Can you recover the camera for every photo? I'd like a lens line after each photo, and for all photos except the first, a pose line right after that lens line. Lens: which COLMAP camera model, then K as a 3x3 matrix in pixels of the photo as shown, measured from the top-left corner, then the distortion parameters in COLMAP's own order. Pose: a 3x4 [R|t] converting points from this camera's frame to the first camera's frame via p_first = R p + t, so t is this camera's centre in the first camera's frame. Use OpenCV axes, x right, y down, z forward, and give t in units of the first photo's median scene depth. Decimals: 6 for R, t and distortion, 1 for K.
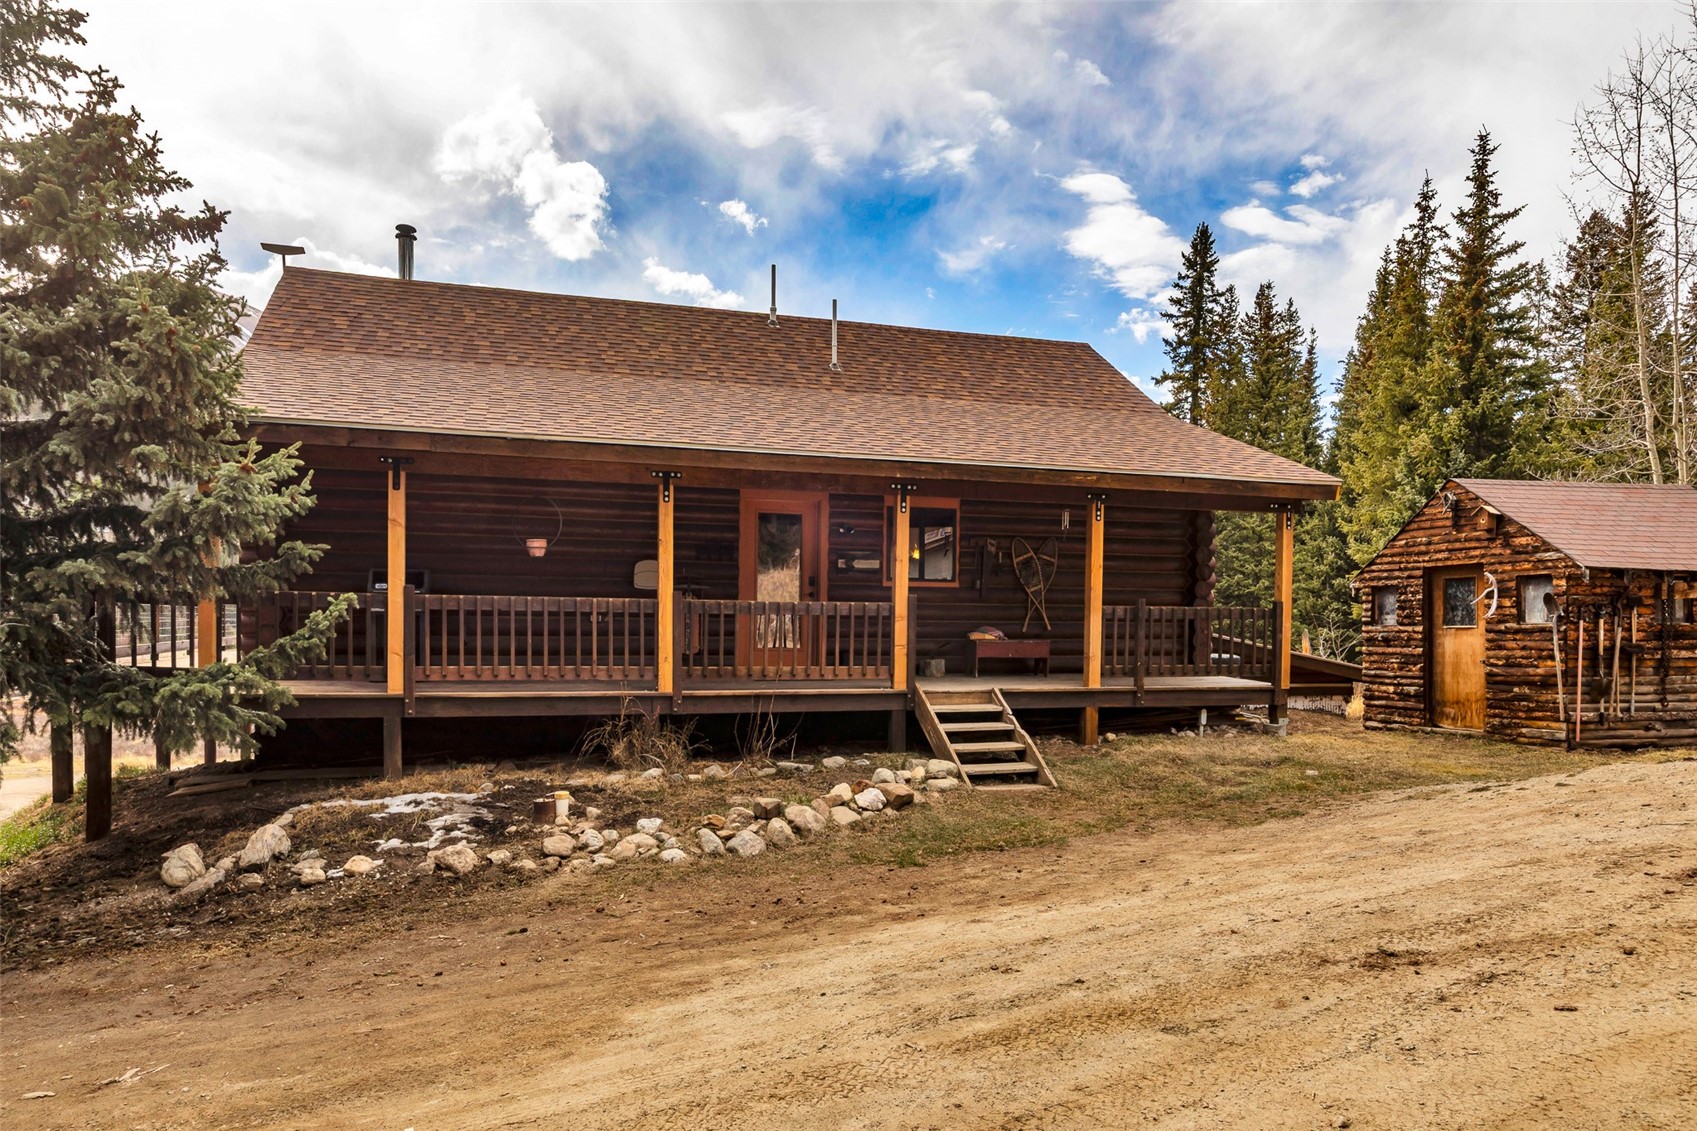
lens RADIAL K [[1181.4, 0, 850.4], [0, 1181.4, 601.8], [0, 0, 1]] dist [0.051164, -0.001430]
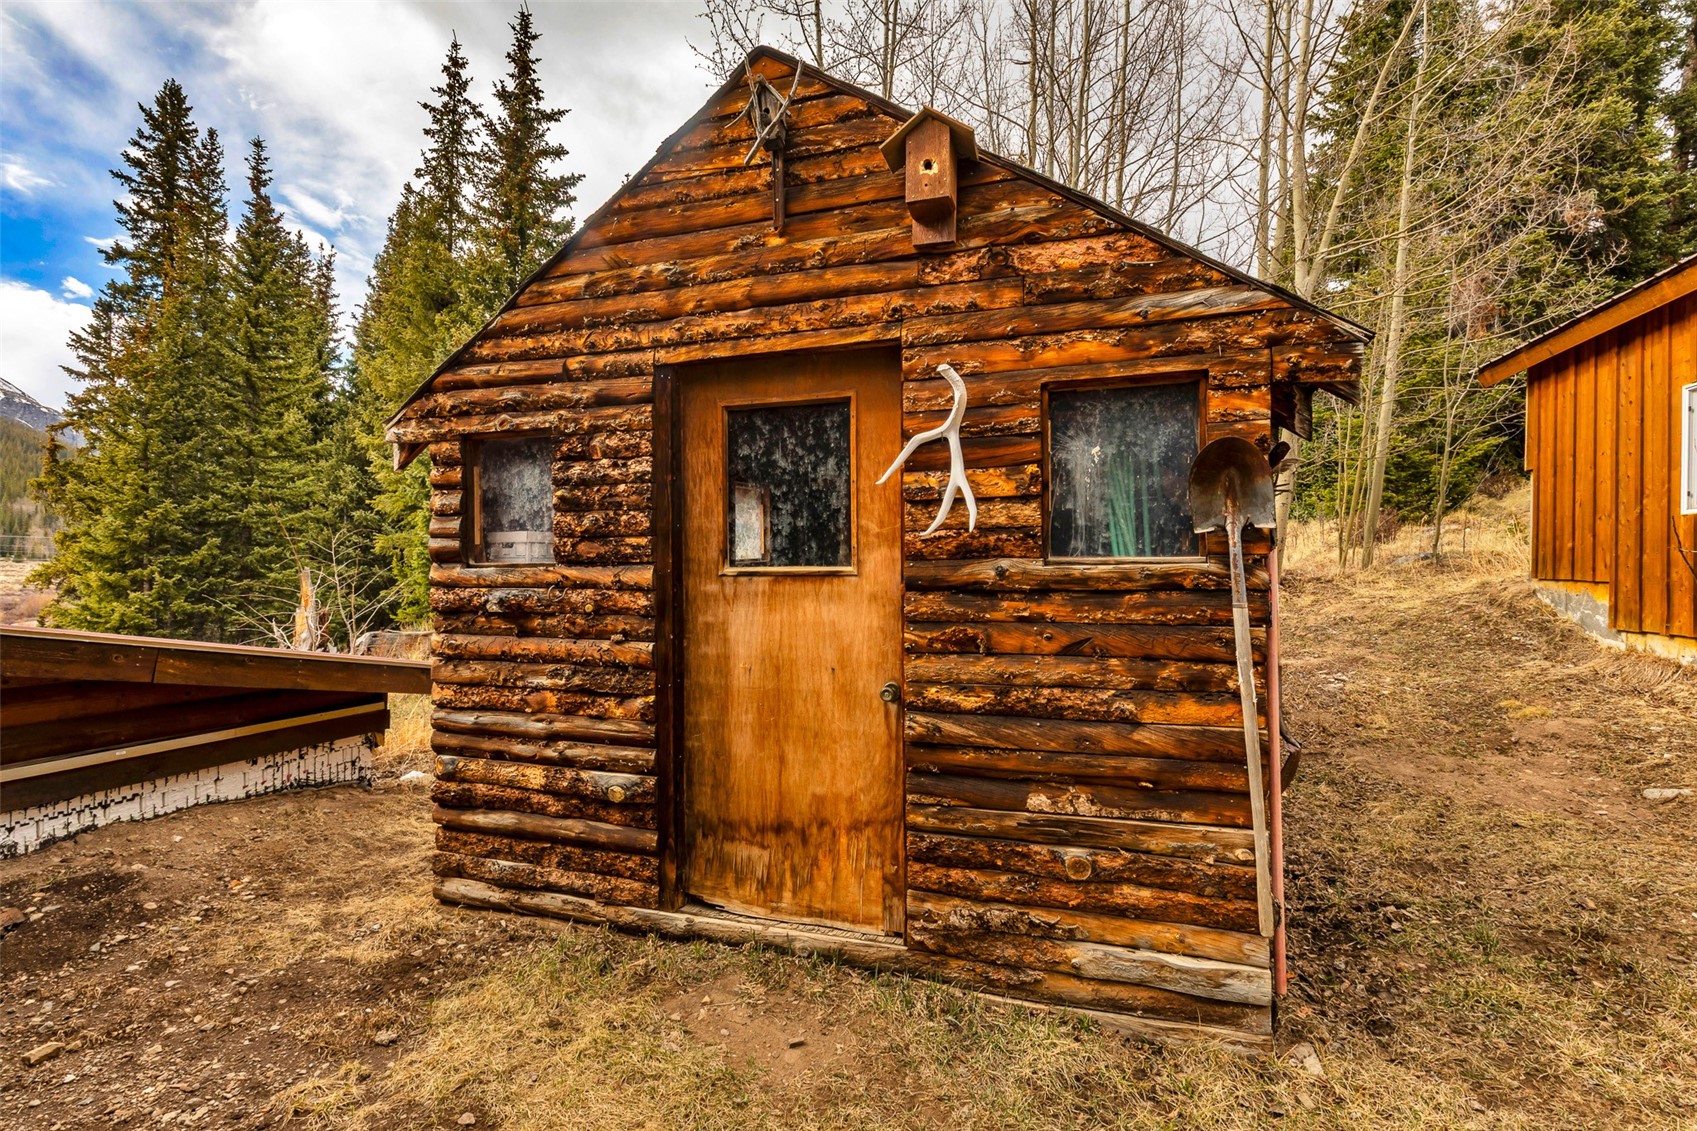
lens RADIAL K [[789.2, 0, 867.1], [0, 789.2, 593.5], [0, 0, 1]] dist [-0.000338, 0.004813]
pose [[0.575518, -0.025921, 0.817378, 0.344165], [-0.021854, 0.998653, 0.047057, 0.016183], [-0.817497, -0.044945, 0.574176, 0.830182]]
